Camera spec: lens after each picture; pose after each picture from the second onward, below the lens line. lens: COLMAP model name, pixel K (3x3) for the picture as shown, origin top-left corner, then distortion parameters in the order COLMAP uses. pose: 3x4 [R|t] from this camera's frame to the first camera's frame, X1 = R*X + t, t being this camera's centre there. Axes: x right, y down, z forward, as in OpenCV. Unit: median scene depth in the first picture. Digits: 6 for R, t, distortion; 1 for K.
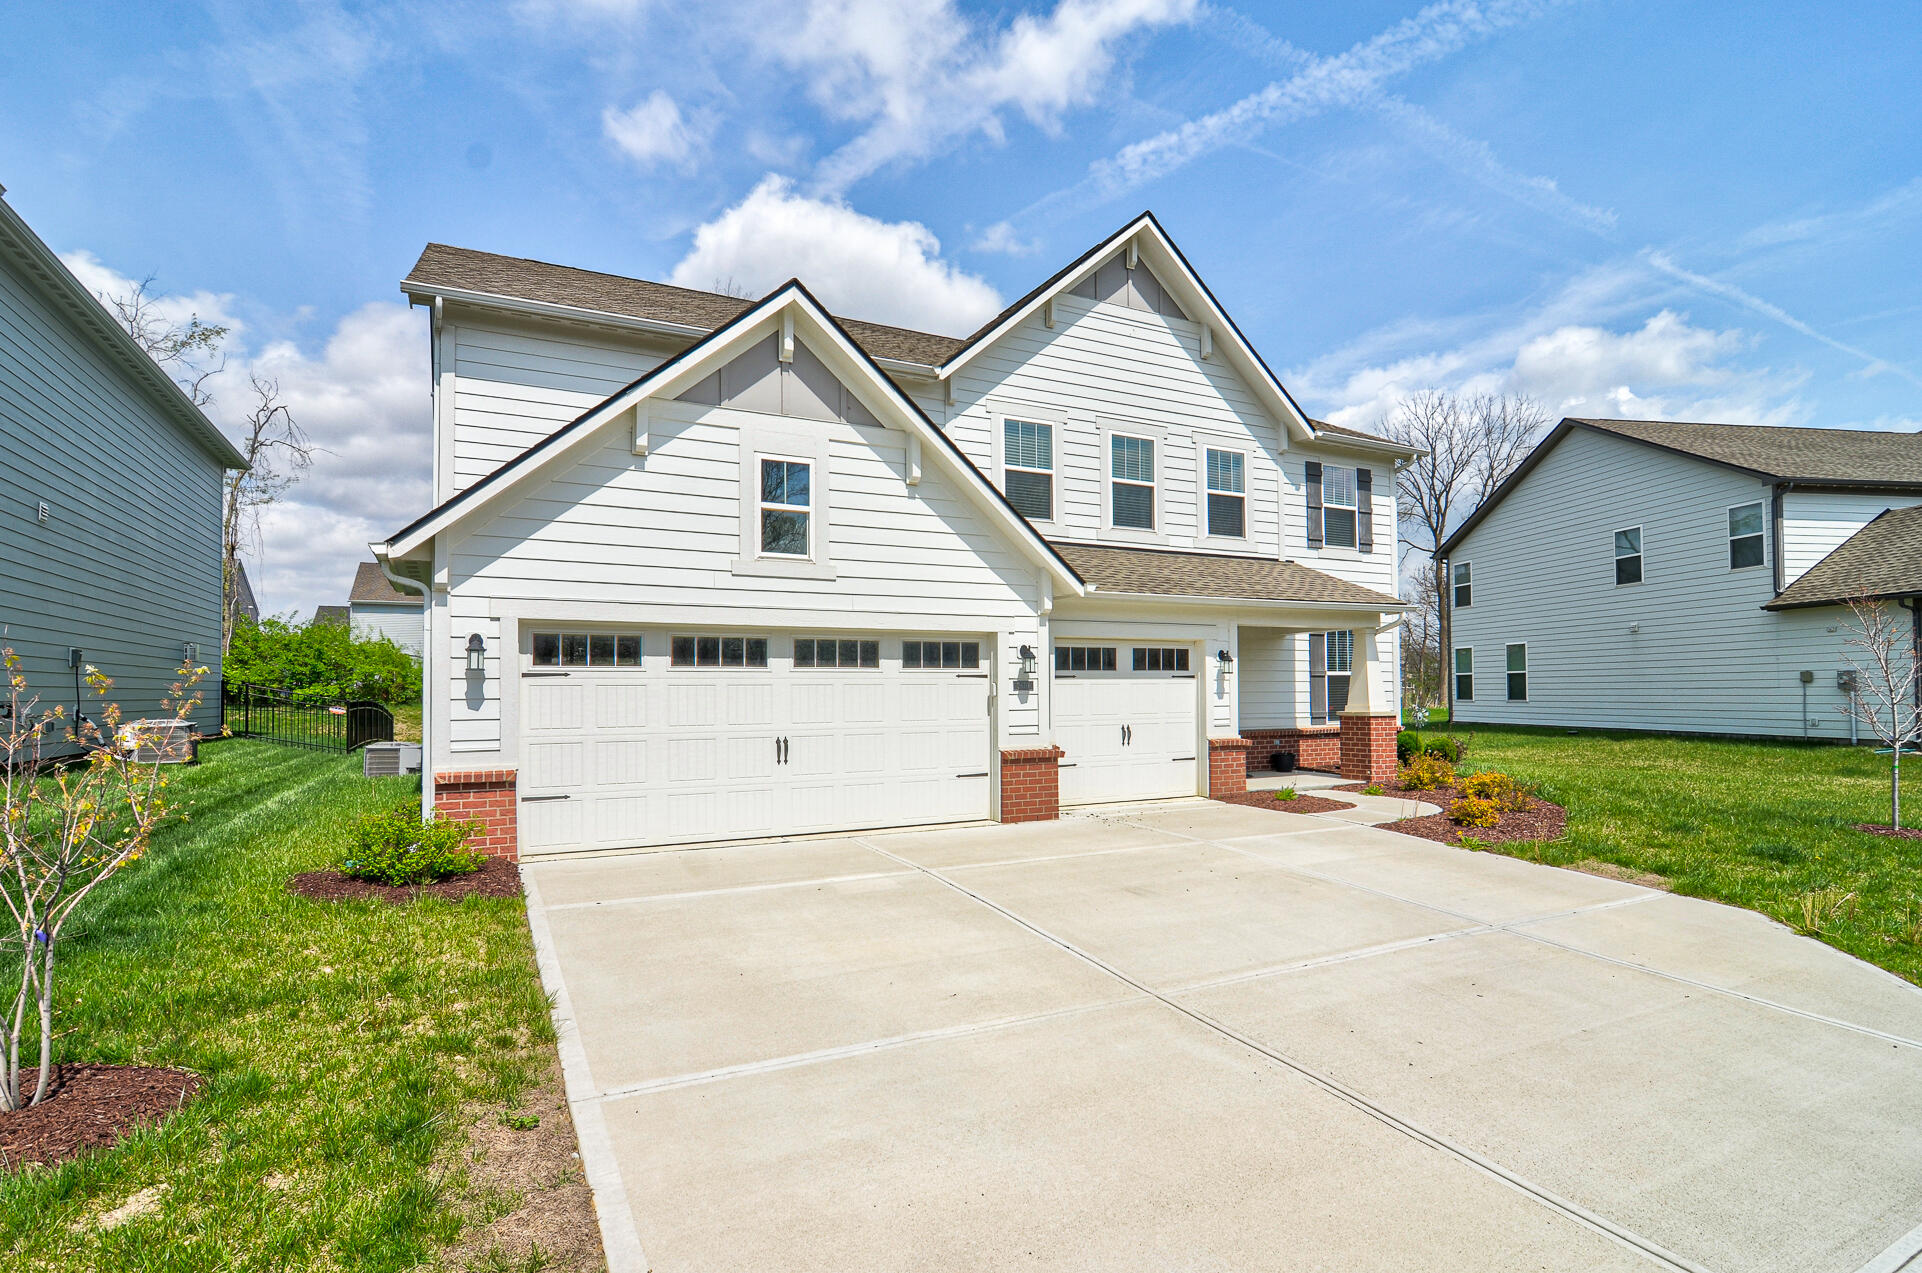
lens RADIAL K [[943.7, 0, 970.5], [0, 943.7, 660.7], [0, 0, 1]] dist [-0.009692, -0.005712]
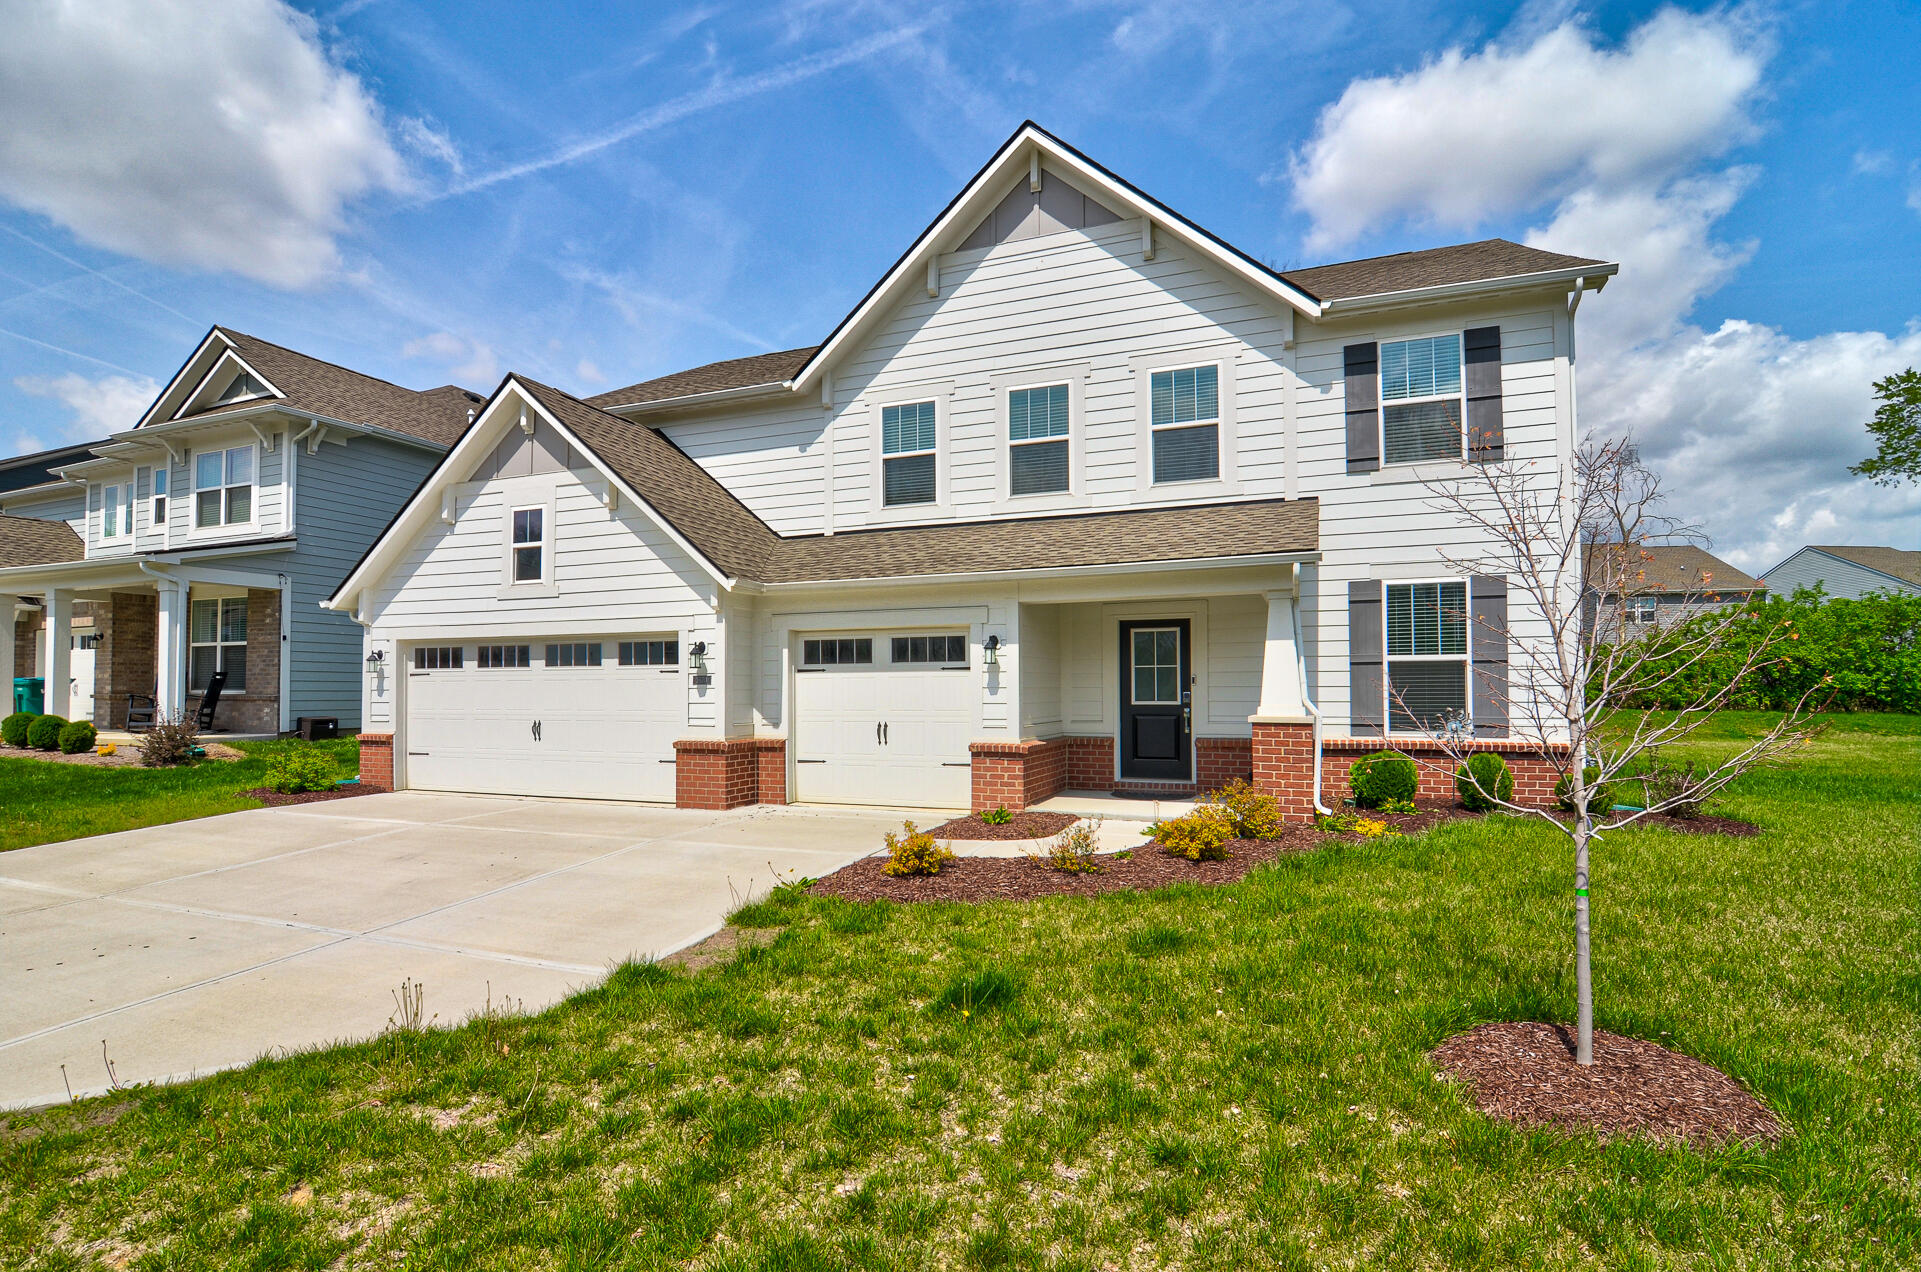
lens RADIAL K [[943.2, 0, 960.9], [0, 943.2, 654.9], [0, 0, 1]] dist [-0.009692, -0.005712]
pose [[0.651160, -0.023337, -0.758582, 0.895914], [0.024043, 0.999660, -0.010115, 0.013615], [0.758560, -0.011652, 0.651499, 0.453487]]
